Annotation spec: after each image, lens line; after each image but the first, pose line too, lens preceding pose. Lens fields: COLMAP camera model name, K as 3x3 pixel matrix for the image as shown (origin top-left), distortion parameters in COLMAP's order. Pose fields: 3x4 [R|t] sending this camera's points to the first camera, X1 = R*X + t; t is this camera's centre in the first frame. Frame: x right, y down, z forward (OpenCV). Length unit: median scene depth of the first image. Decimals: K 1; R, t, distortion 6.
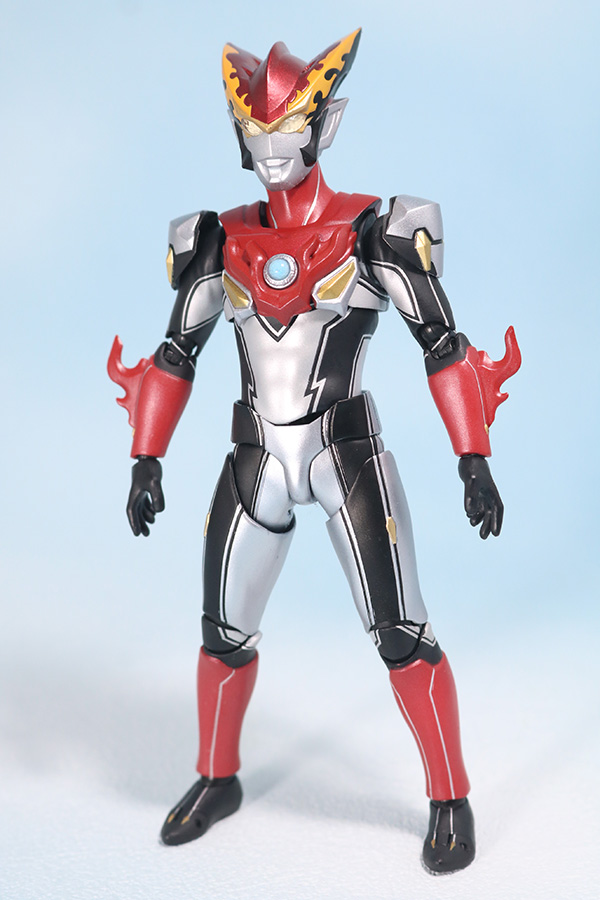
lens RADIAL K [[1693.4, 0, 300.5], [0, 1693.4, 456.4], [0, 0, 1]] dist [0.017813, 0.000000]
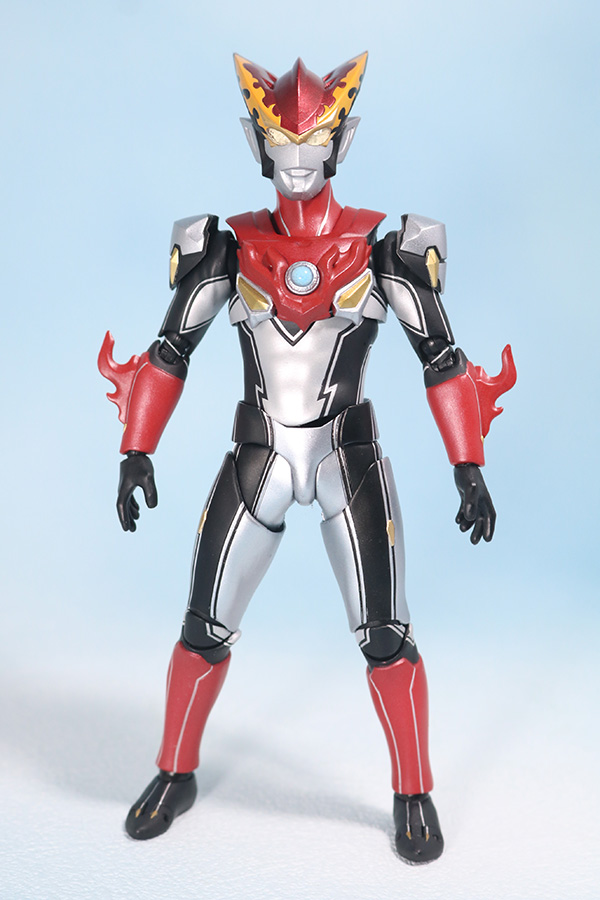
lens RADIAL K [[1693.4, 0, 299.0], [0, 1693.4, 454.8], [0, 0, 1]] dist [0.017813, 0.000000]
pose [[0.976163, 0.045006, 0.212320, -0.220966], [-0.041498, 0.998919, -0.020954, 0.019482], [-0.213034, 0.011644, 0.976975, -0.007005]]
